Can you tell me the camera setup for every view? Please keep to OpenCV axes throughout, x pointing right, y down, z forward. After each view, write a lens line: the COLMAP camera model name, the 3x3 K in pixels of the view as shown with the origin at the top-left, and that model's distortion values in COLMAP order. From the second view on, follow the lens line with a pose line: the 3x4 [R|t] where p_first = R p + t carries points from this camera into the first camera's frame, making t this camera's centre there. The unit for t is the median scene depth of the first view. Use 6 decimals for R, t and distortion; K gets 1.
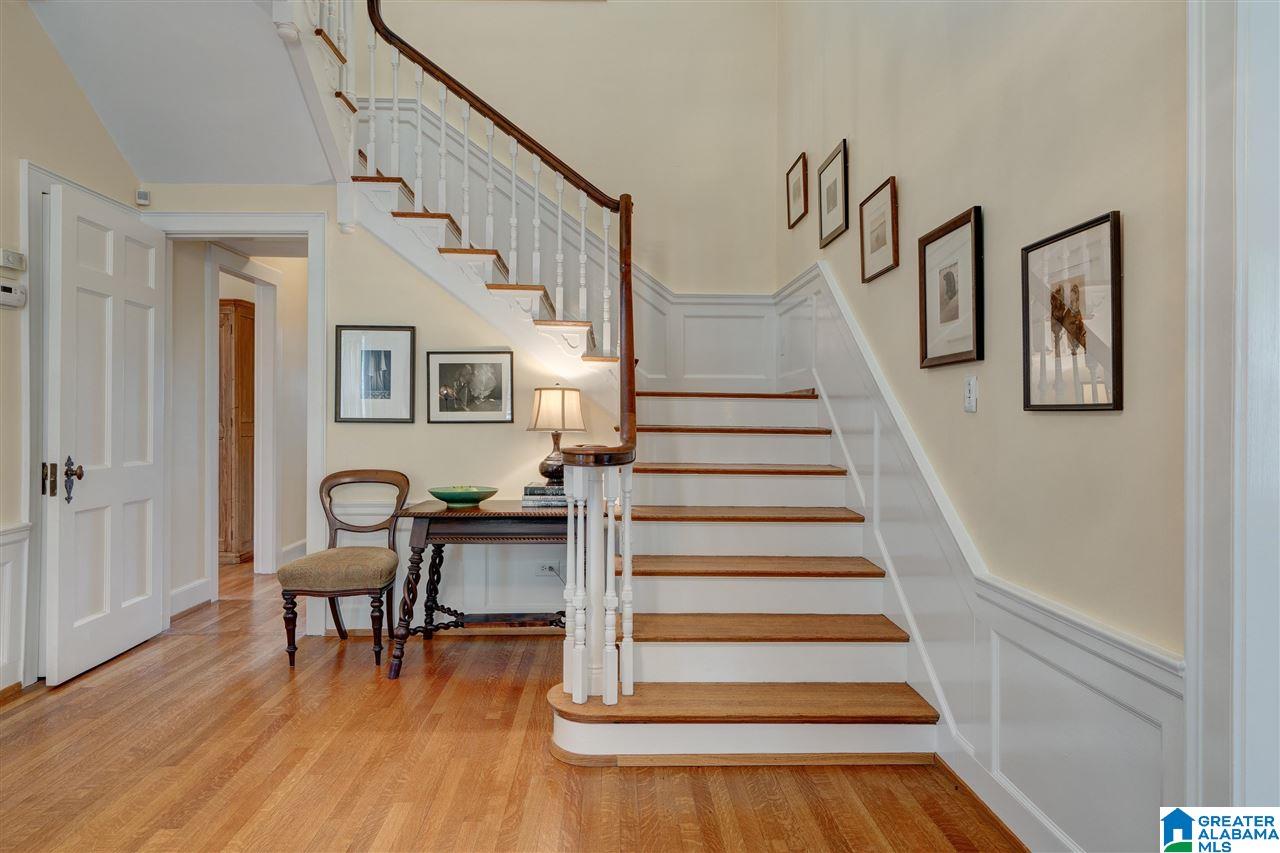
lens RADIAL K [[742.7, 0, 637.1], [0, 742.7, 420.4], [0, 0, 1]] dist [-0.002620, -0.001363]
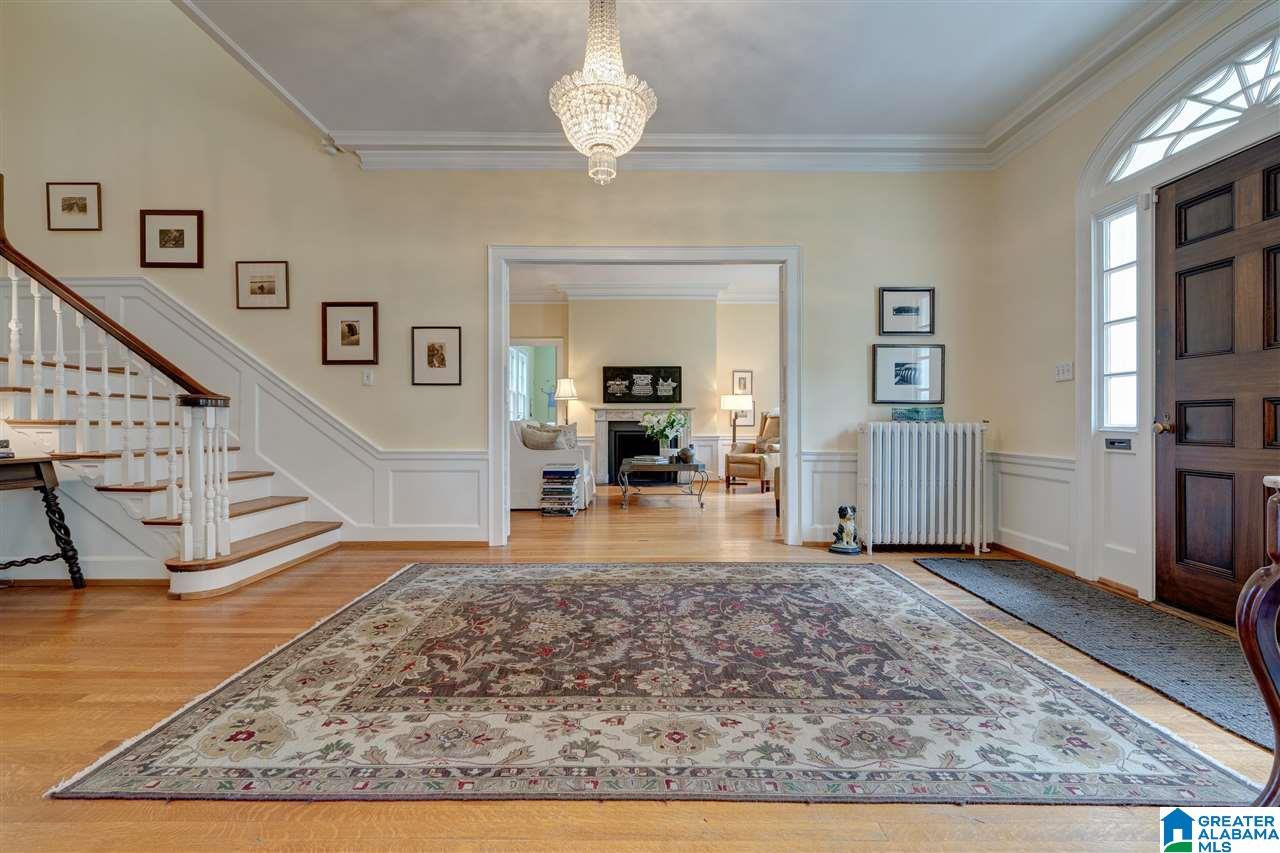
lens RADIAL K [[588.3, 0, 634.9], [0, 588.3, 422.0], [0, 0, 1]] dist [-0.004589, 0.000167]
pose [[0.034748, 0.000074, 0.999396, -1.432173], [0.011891, 0.999929, -0.000488, 0.117515], [-0.999325, 0.011901, 0.034745, 0.084017]]
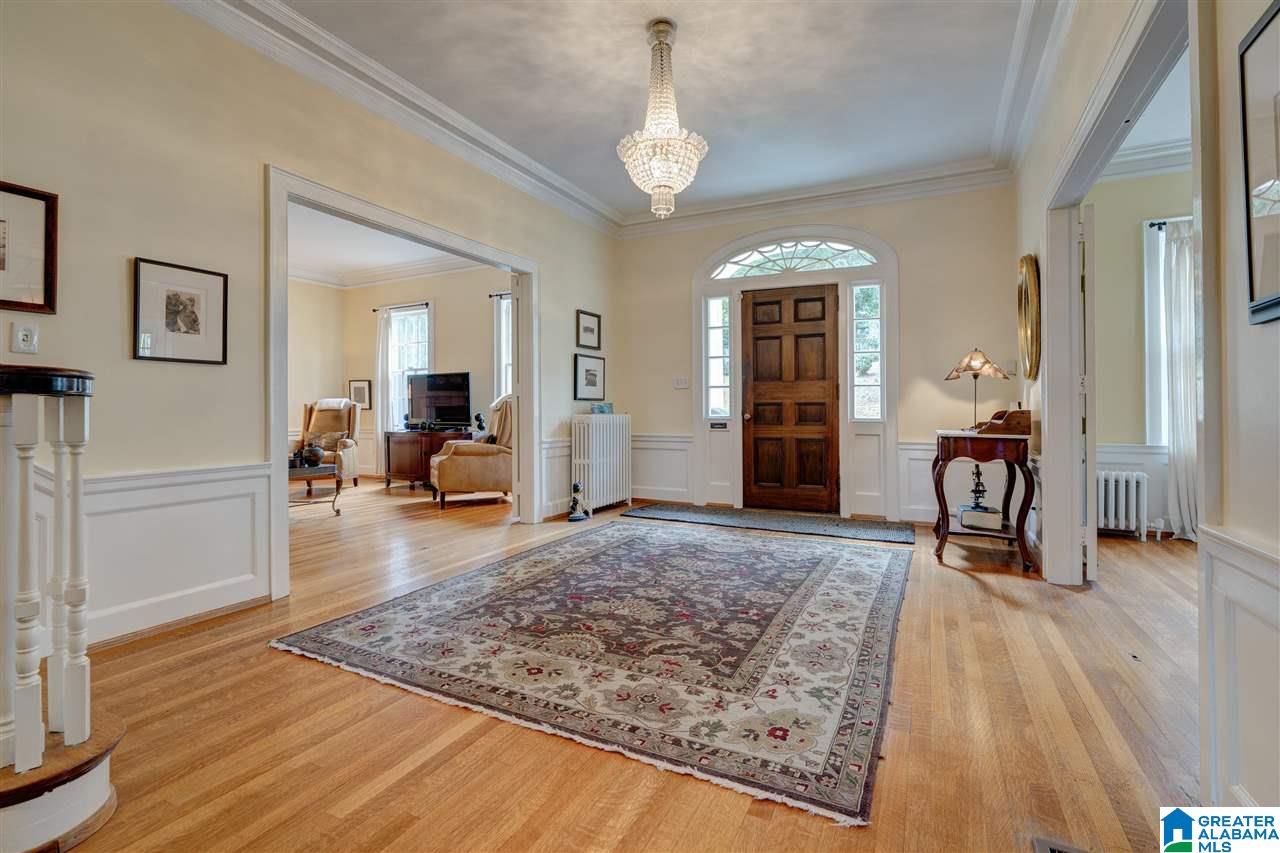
lens RADIAL K [[588.3, 0, 654.3], [0, 588.3, 404.1], [0, 0, 1]] dist [-0.004589, 0.000167]
pose [[-0.883072, 0.008846, 0.469154, -0.912017], [0.011070, 0.999937, 0.001981, 0.080750], [-0.469107, 0.006943, -0.883114, 1.385157]]
